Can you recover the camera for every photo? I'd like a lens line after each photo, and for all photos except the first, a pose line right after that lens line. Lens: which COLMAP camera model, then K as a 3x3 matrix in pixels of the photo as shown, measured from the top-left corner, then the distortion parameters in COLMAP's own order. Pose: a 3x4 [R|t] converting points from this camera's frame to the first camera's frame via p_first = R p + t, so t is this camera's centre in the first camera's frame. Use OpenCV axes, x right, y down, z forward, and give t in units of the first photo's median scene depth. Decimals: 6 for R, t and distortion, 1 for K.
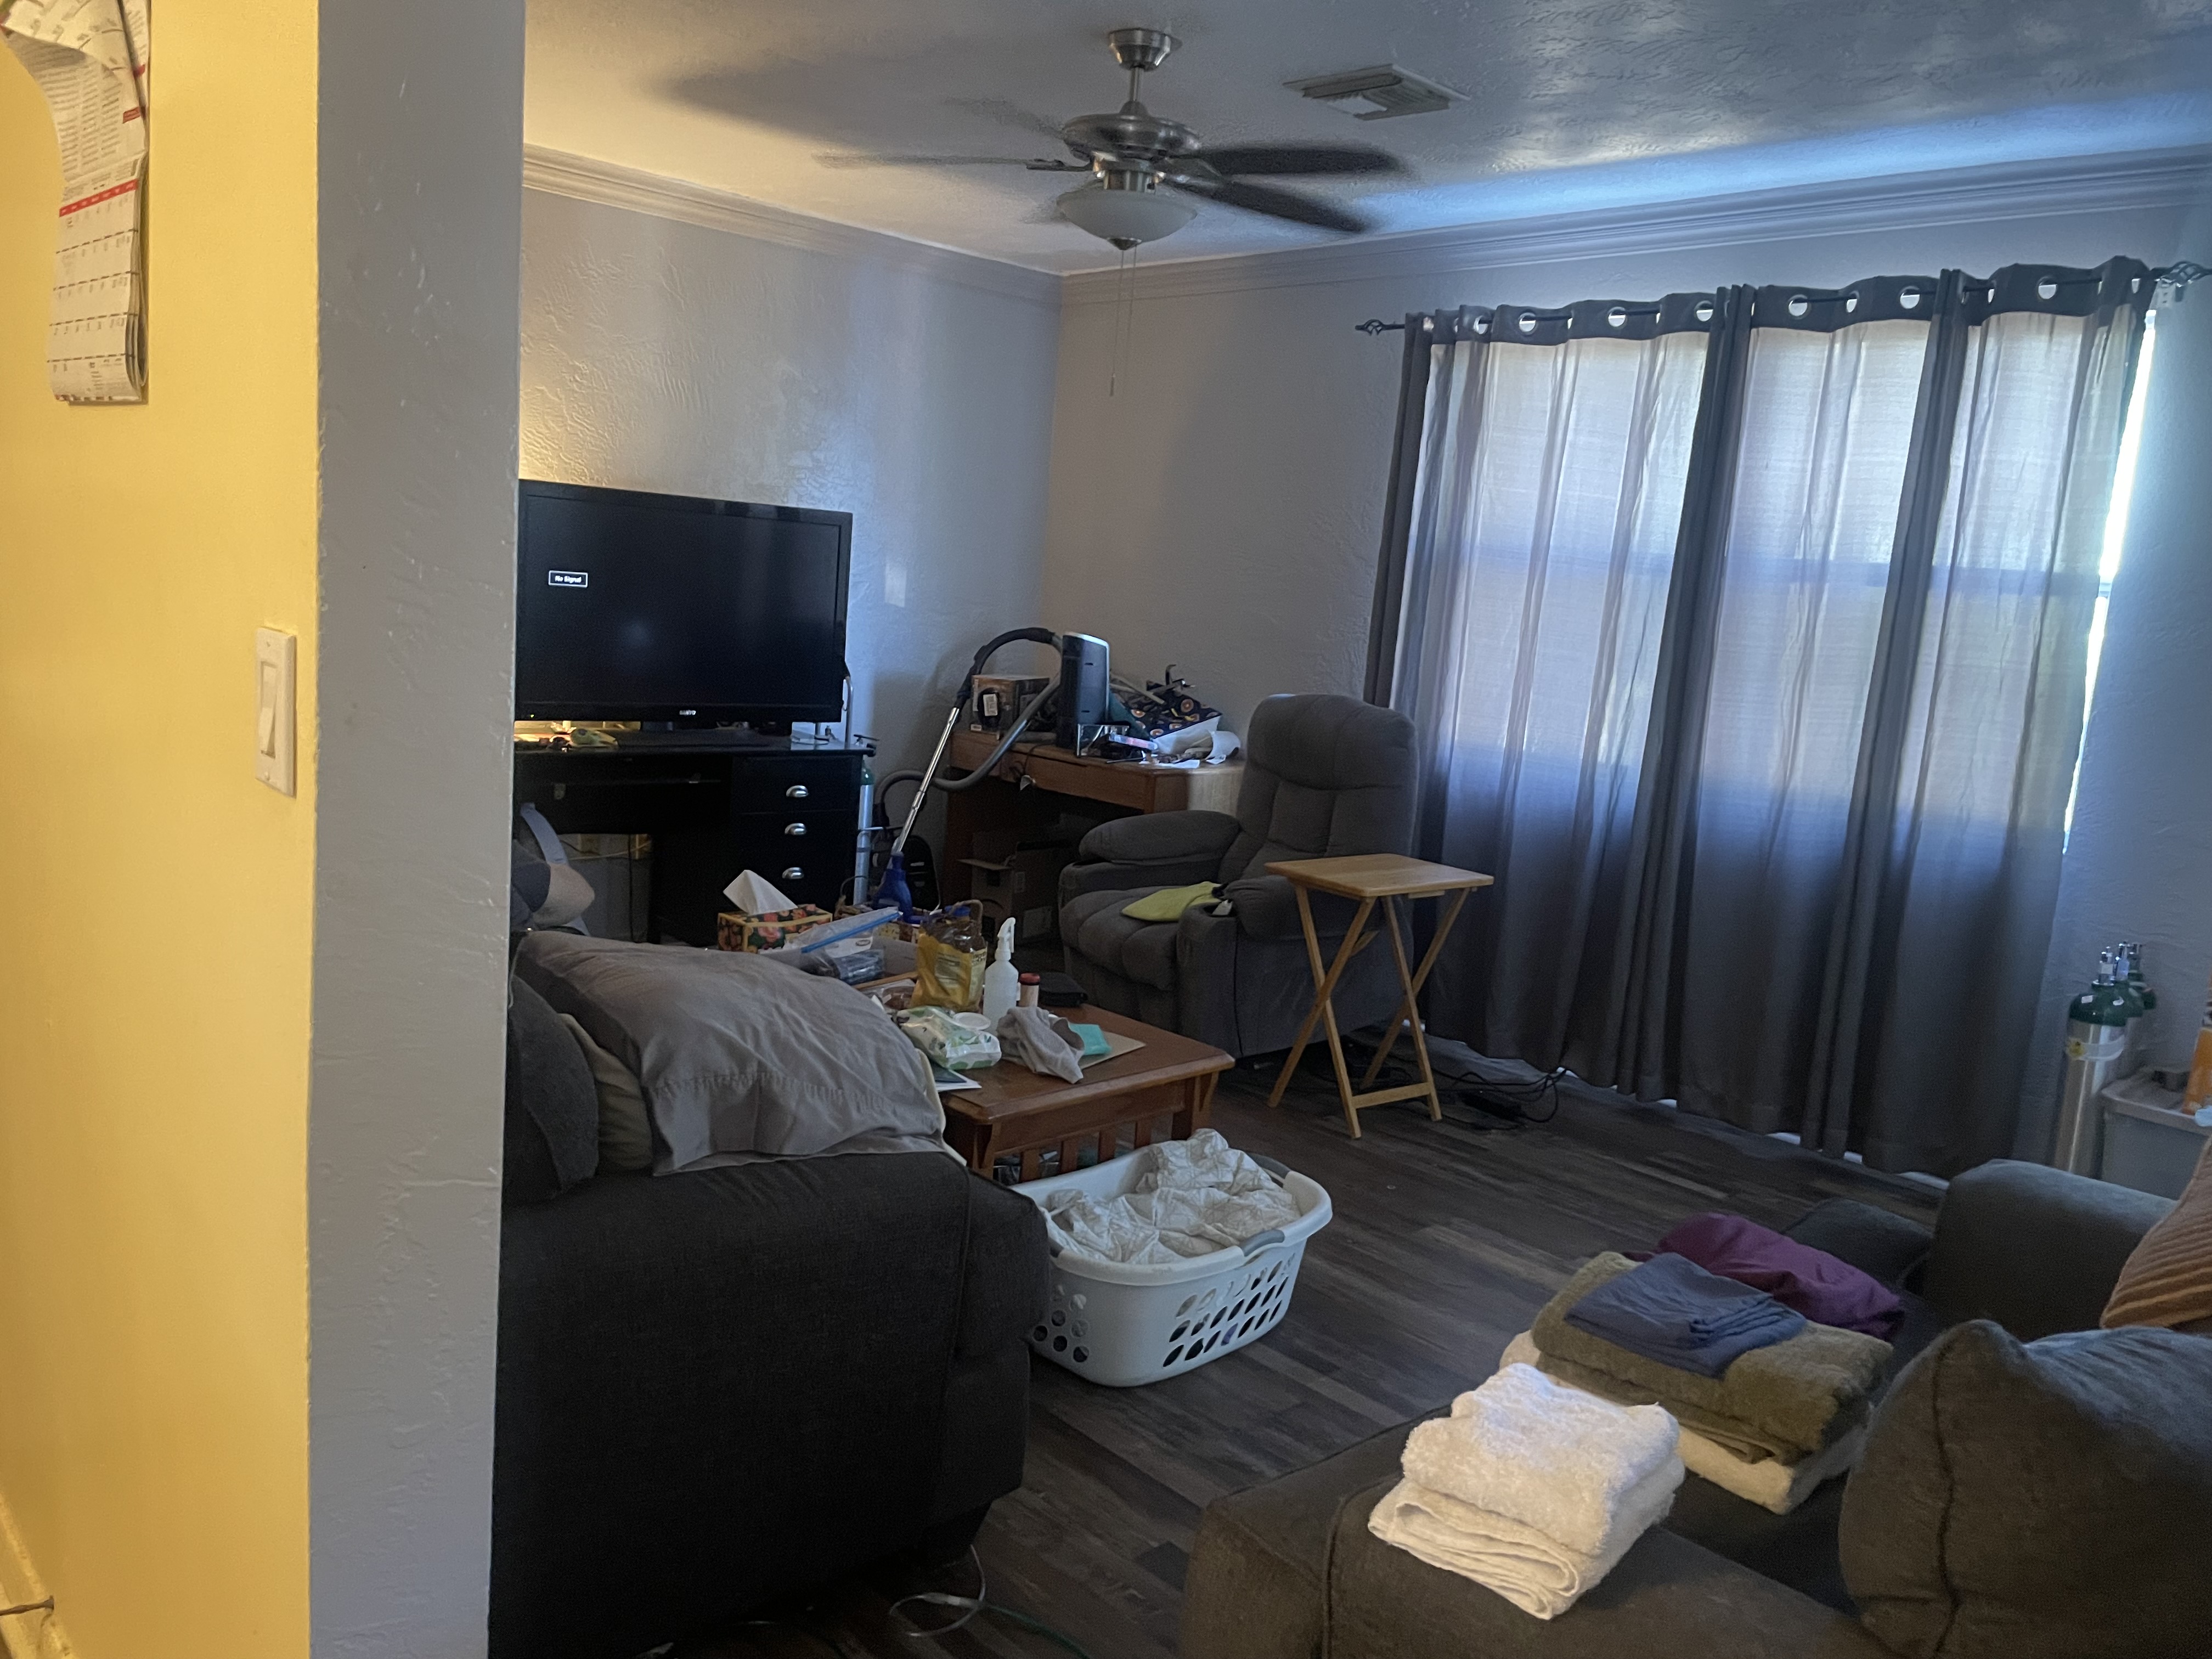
lens RADIAL K [[1663.0, 0, 1106.0], [0, 1663.0, 829.5], [0, 0, 1]] dist [0.001512, 0.000466]
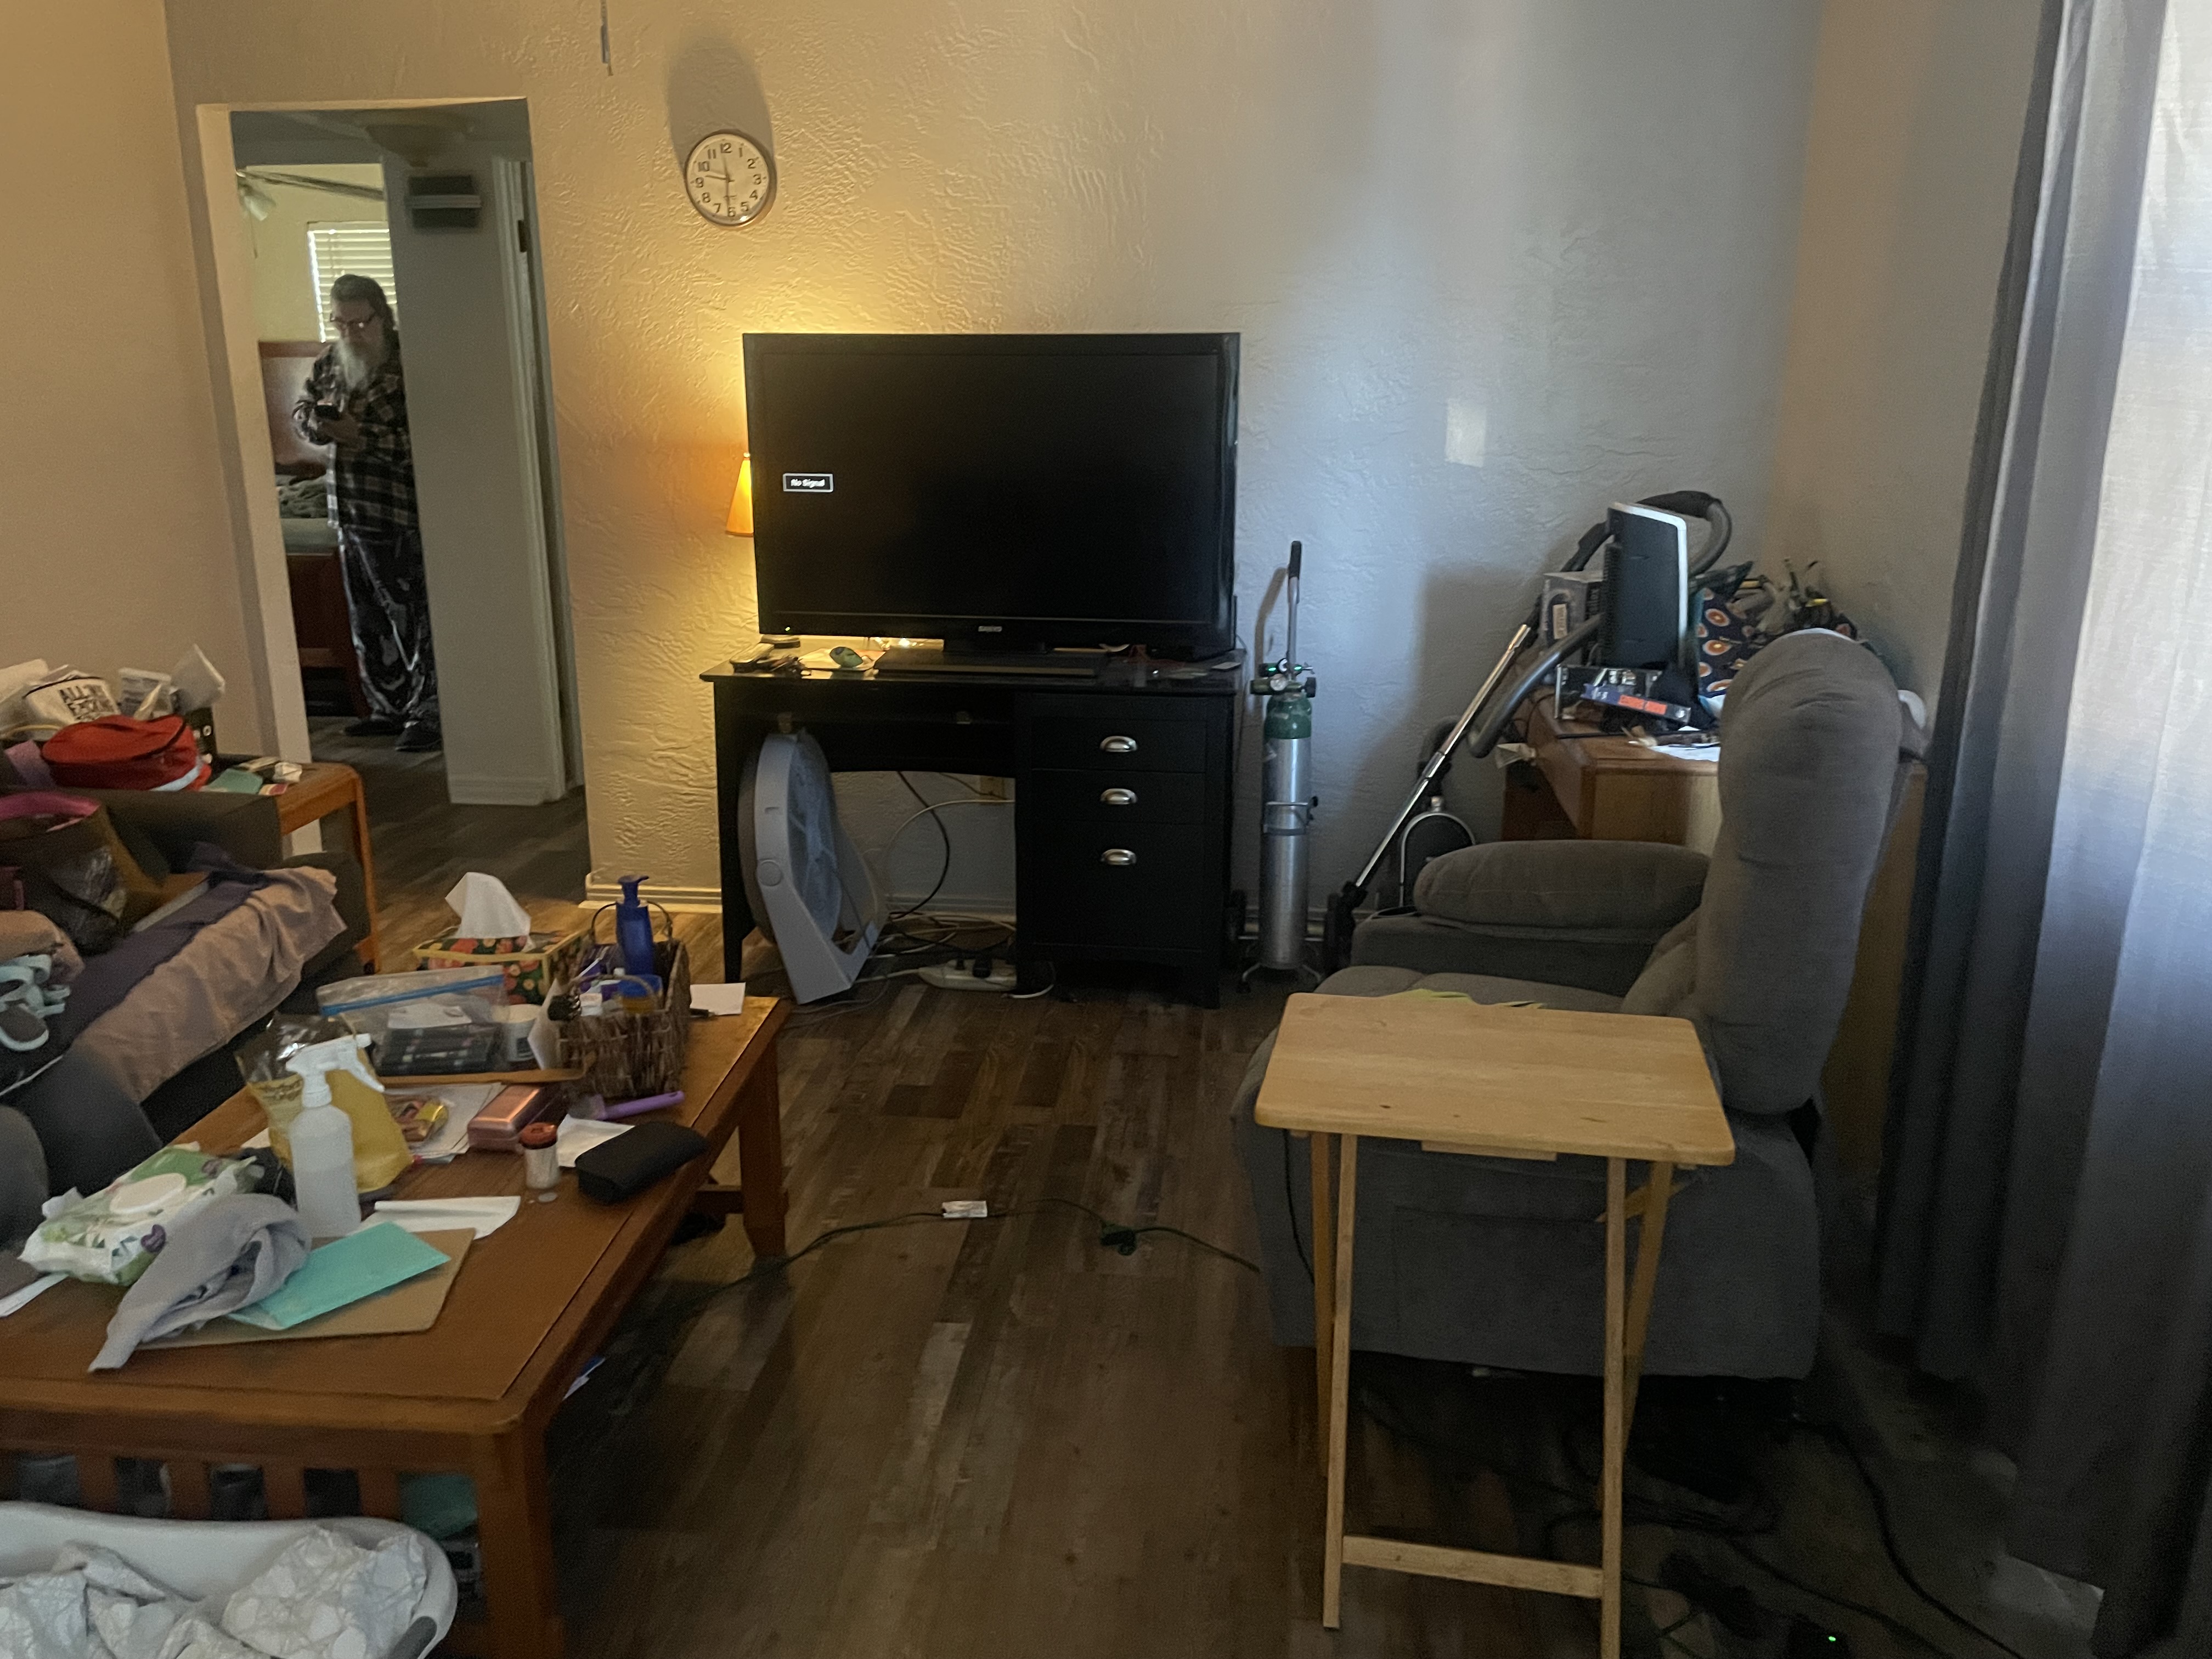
lens RADIAL K [[1663.0, 0, 1106.0], [0, 1663.0, 829.5], [0, 0, 1]] dist [0.001512, 0.000466]
pose [[0.649060, 0.135089, -0.748646, 0.350014], [-0.058594, 0.990061, 0.127851, -0.077878], [0.758477, -0.039117, 0.650525, 0.528370]]
